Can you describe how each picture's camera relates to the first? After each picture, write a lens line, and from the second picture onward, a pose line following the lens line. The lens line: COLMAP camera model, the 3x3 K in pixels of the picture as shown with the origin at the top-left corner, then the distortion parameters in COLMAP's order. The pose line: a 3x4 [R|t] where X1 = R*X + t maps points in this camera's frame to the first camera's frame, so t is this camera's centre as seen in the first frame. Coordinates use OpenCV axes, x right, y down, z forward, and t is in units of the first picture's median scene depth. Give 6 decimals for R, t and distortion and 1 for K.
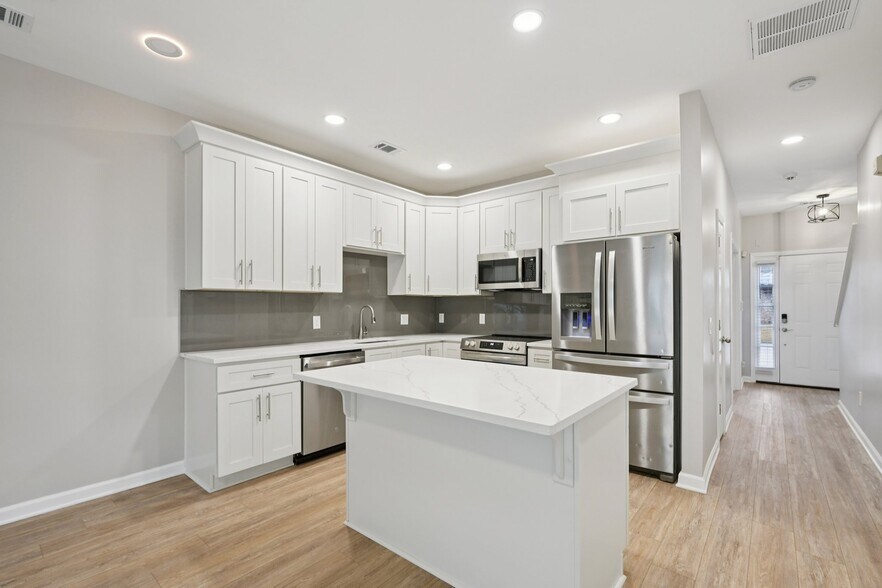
lens RADIAL K [[397.6, 0, 438.4], [0, 397.6, 303.5], [0, 0, 1]] dist [-0.004416, 0.002147]
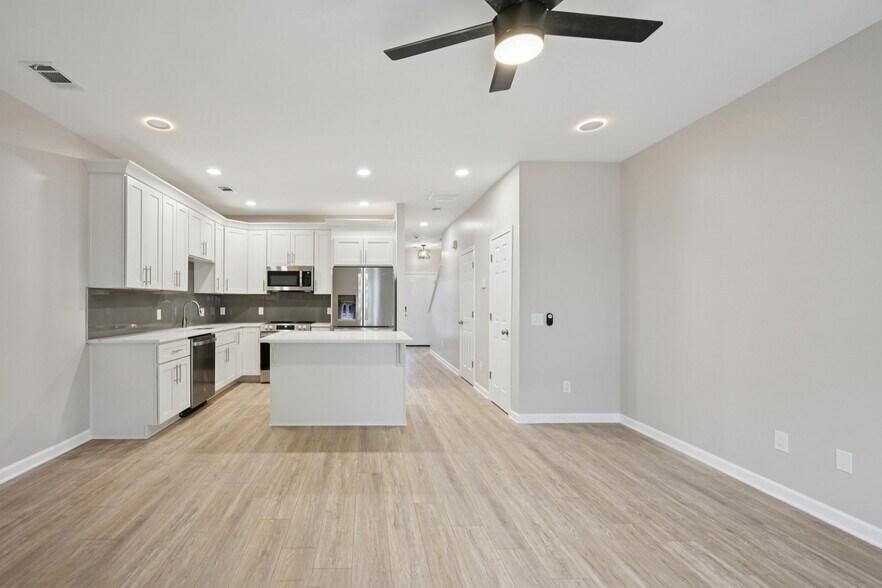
lens RADIAL K [[380.3, 0, 372.0], [0, 380.3, 300.1], [0, 0, 1]] dist [-0.009804, 0.003542]
pose [[0.759005, 0.006807, 0.651050, -0.614691], [-0.008334, 0.999965, -0.000739, -0.001901], [-0.651032, -0.004865, 0.759035, -0.351128]]
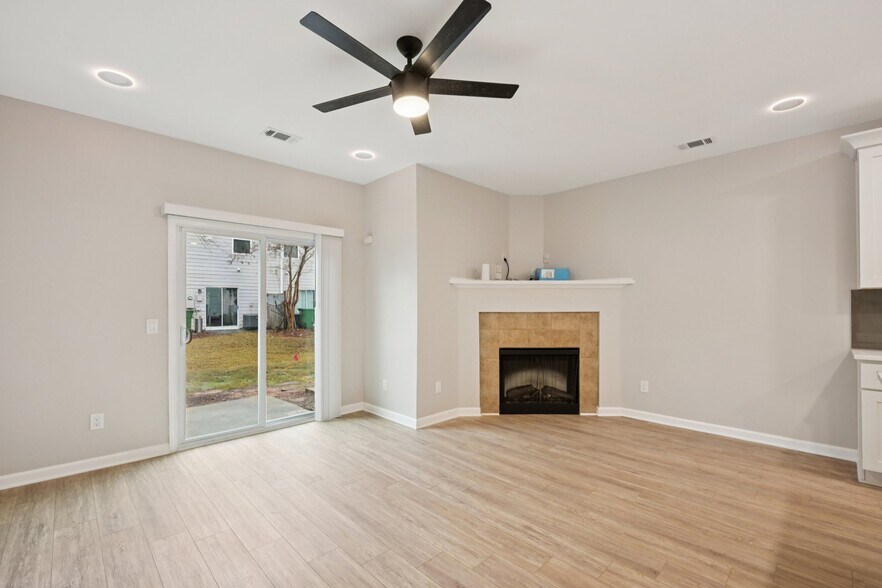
lens RADIAL K [[397.6, 0, 445.2], [0, 397.6, 303.2], [0, 0, 1]] dist [-0.004416, 0.002147]
pose [[-0.092425, -0.001666, -0.995718, 0.433001], [0.010344, 0.999943, -0.002633, -0.005978], [0.995666, -0.010543, -0.092402, 0.001726]]
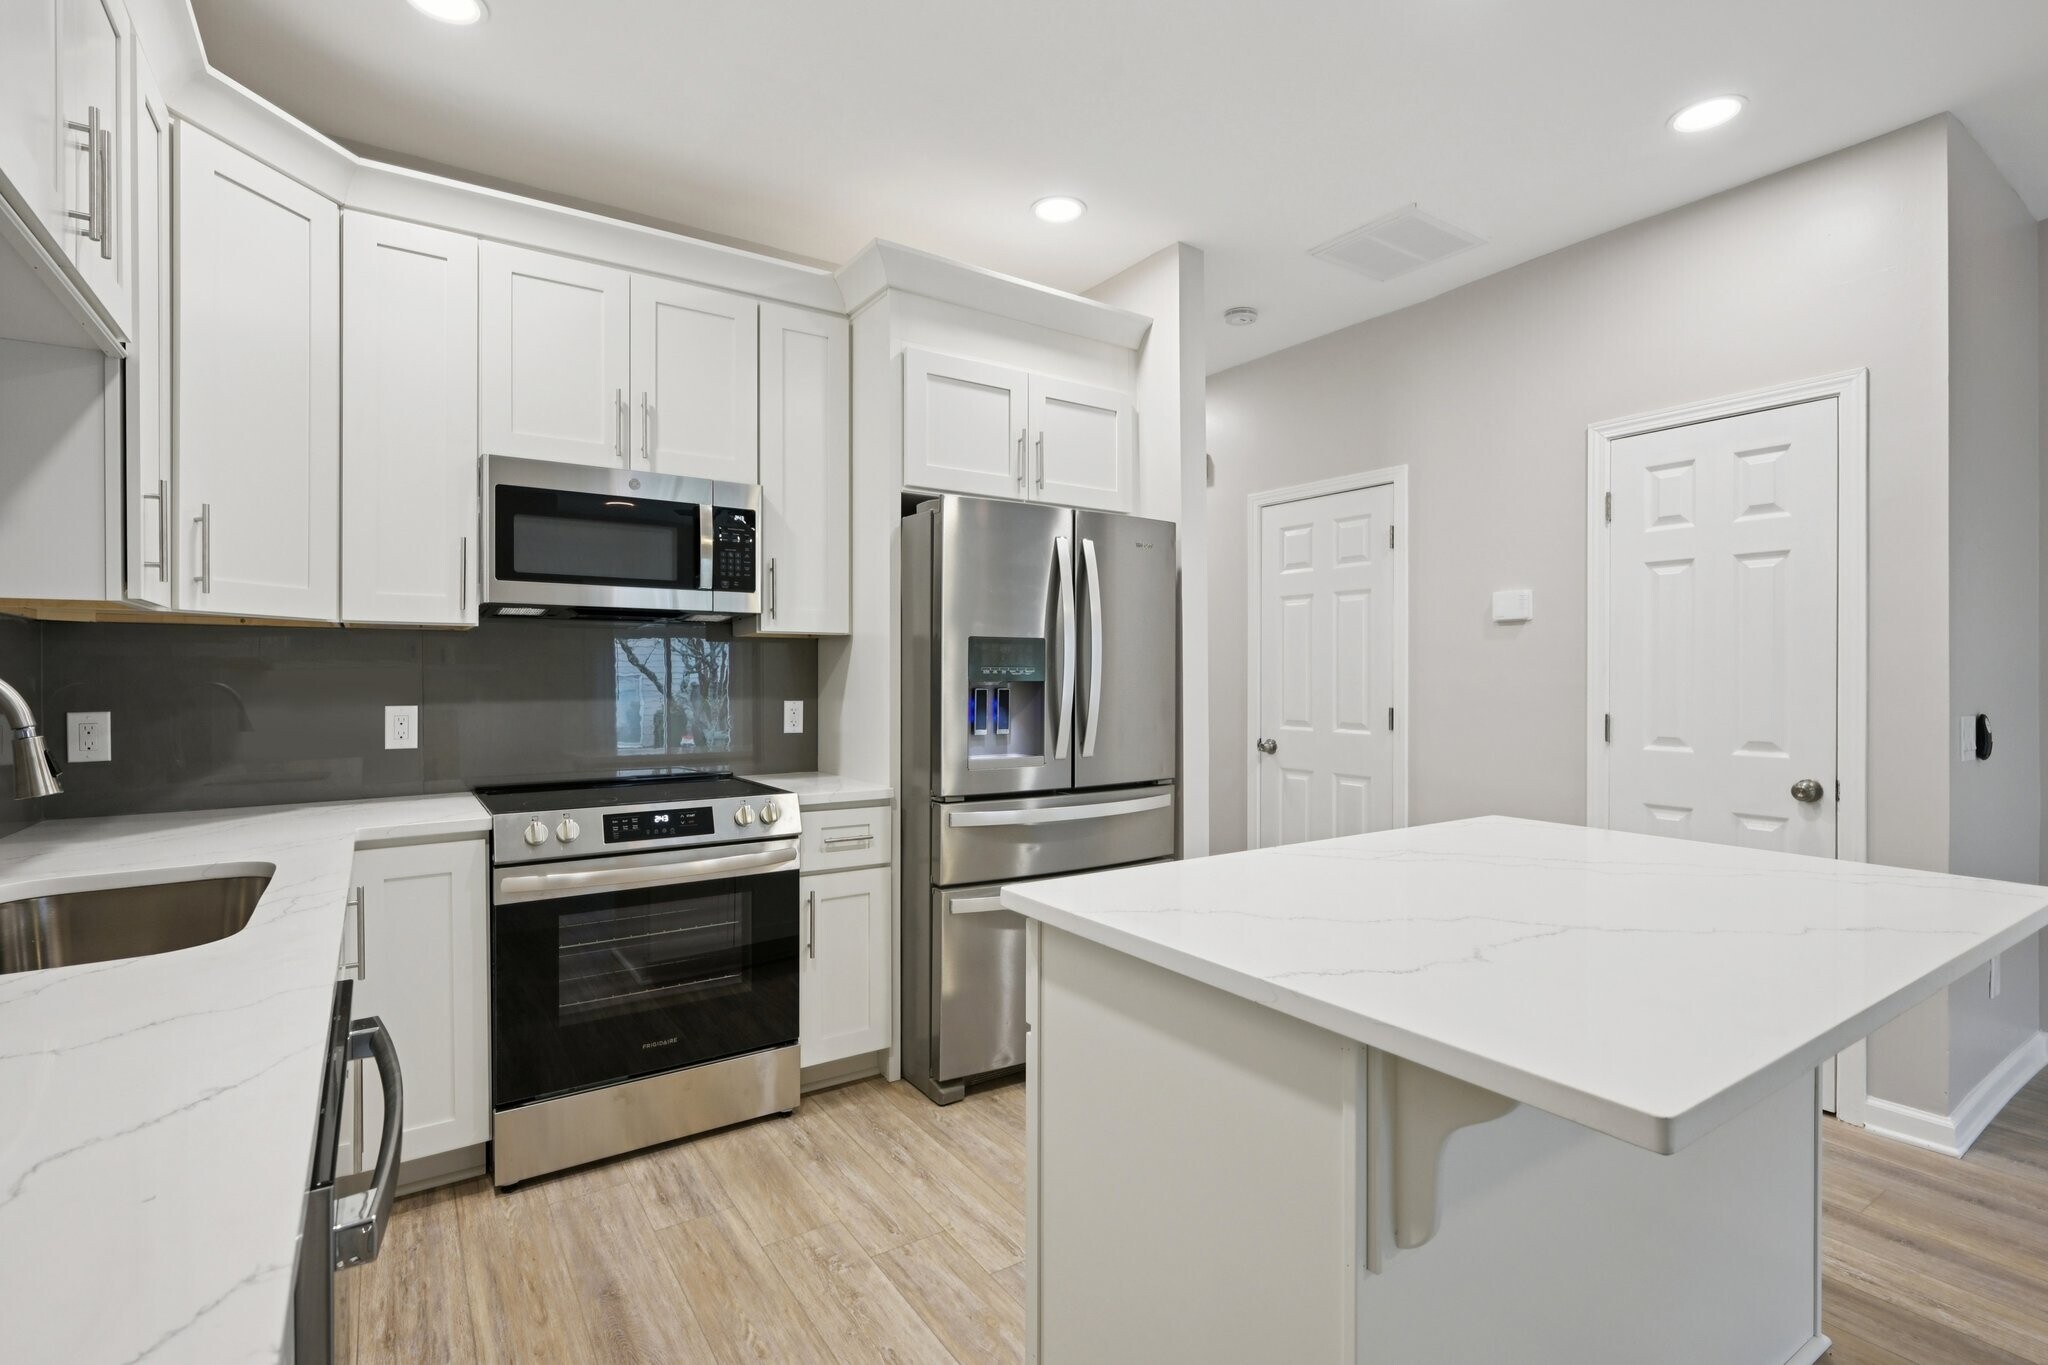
lens RADIAL K [[923.3, 0, 1006.1], [0, 923.3, 683.0], [0, 0, 1]] dist [-0.004416, 0.002147]
pose [[0.280150, -0.009498, 0.959909, -0.416596], [-0.007882, 0.999895, 0.012194, 0.004405], [-0.959924, -0.010982, 0.280045, 0.669700]]
